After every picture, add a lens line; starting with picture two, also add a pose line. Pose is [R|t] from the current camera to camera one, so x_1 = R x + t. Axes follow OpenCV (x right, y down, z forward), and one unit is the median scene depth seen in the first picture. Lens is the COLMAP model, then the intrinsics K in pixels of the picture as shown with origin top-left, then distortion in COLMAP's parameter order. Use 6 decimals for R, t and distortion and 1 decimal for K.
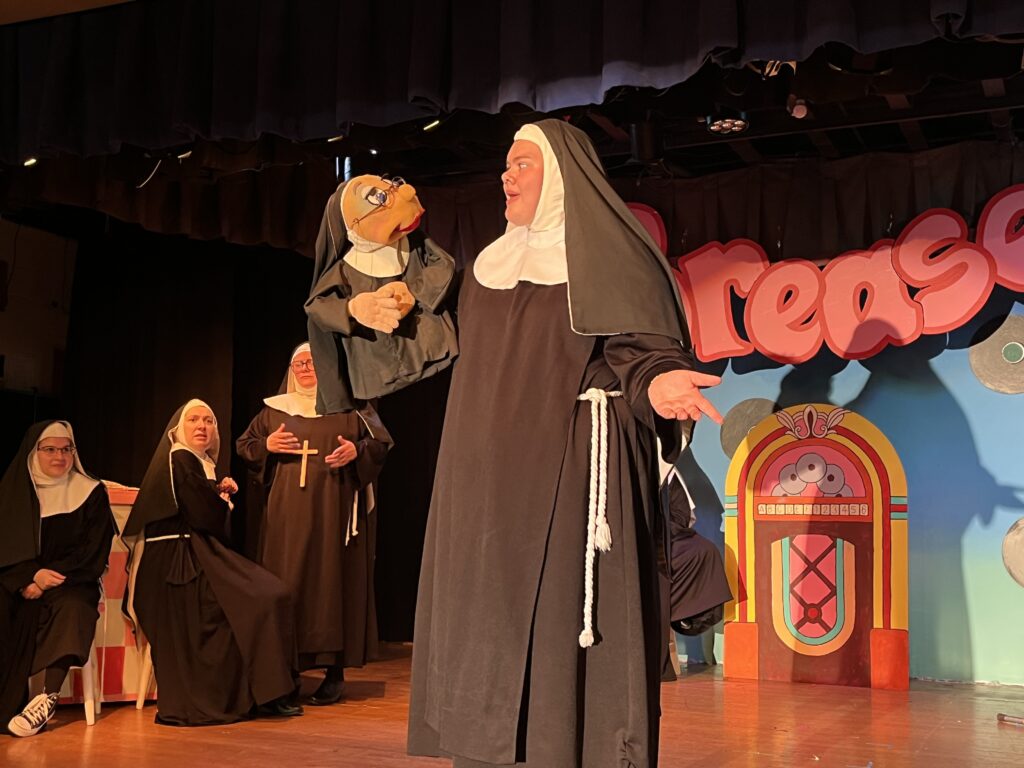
lens RADIAL K [[1197.4, 0, 512.0], [0, 1197.4, 384.0], [0, 0, 1]] dist [0.042993, -0.031140]
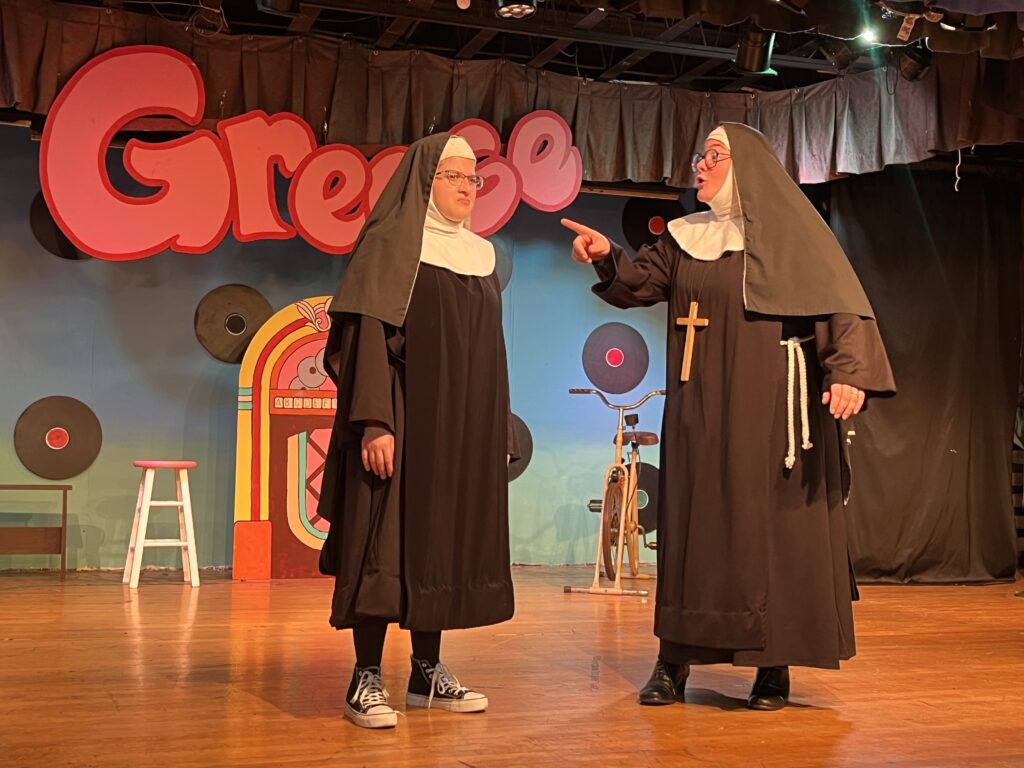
lens RADIAL K [[1294.2, 0, 511.8], [0, 1294.2, 401.8], [0, 0, 1]] dist [0.128046, -0.671870]
pose [[0.715884, 0.018254, 0.697980, -0.392019], [-0.083860, 0.994670, 0.059999, 0.027144], [-0.693164, -0.101485, 0.713599, 0.140146]]
